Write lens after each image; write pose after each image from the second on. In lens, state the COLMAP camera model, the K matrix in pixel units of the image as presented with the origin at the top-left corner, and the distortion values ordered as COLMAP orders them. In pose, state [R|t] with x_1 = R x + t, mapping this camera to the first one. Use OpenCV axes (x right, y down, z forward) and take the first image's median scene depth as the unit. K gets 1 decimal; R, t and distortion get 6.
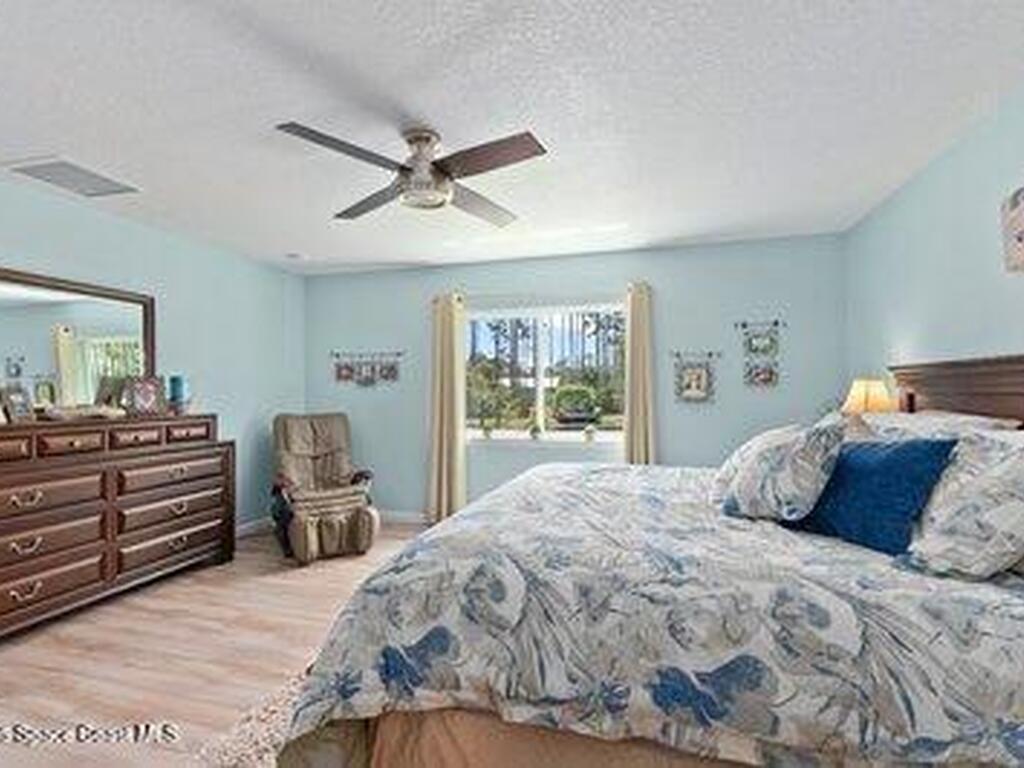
lens RADIAL K [[483.7, 0, 512.0], [0, 483.7, 384.0], [0, 0, 1]] dist [0.001845, 0.000329]
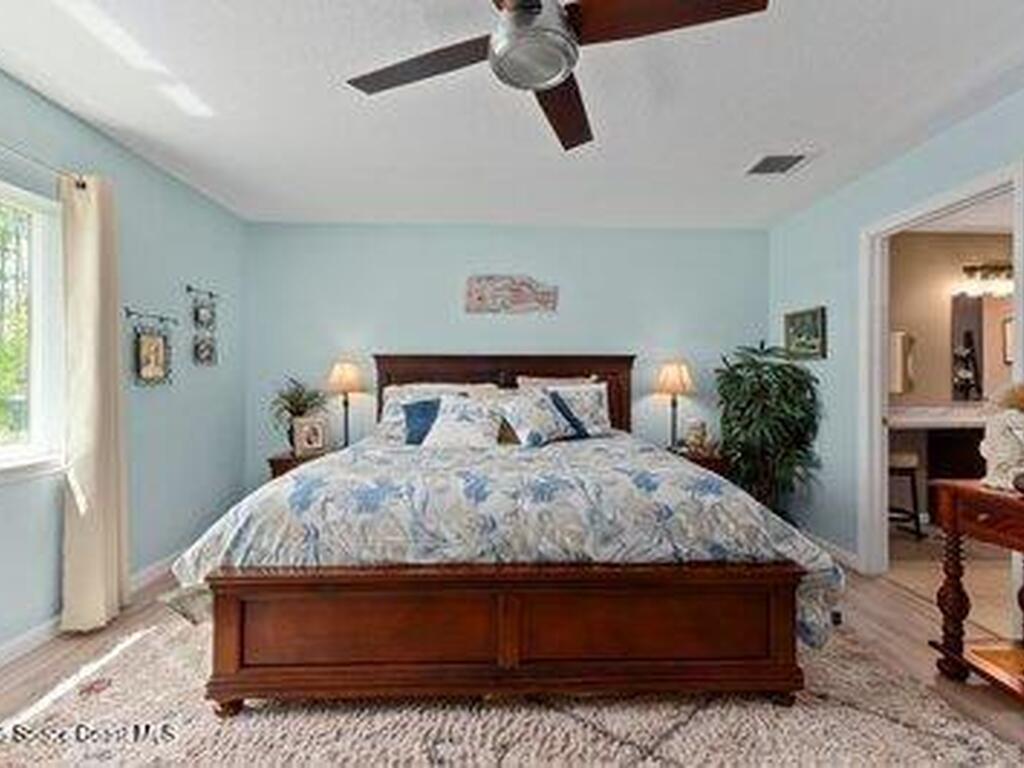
lens RADIAL K [[483.7, 0, 512.0], [0, 483.7, 384.0], [0, 0, 1]] dist [0.001845, 0.000329]
pose [[-0.313585, -0.004059, 0.949551, -0.470870], [-0.016266, 0.999867, -0.001097, 0.030547], [-0.949421, -0.015790, -0.313610, 0.719235]]
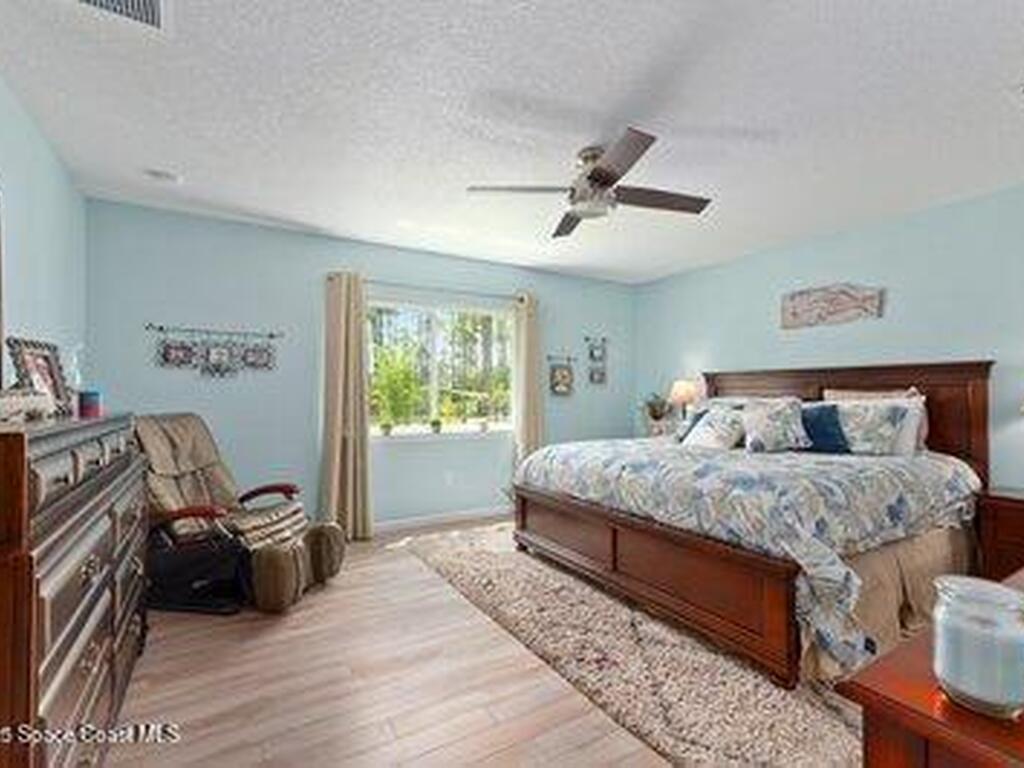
lens RADIAL K [[491.4, 0, 513.2], [0, 491.4, 395.9], [0, 0, 1]] dist [0.002441, 0.000347]
pose [[0.677284, -0.000575, 0.735722, -0.679301], [-0.014359, 0.999799, 0.013999, 0.022070], [-0.735582, -0.020046, 0.677139, 0.204234]]
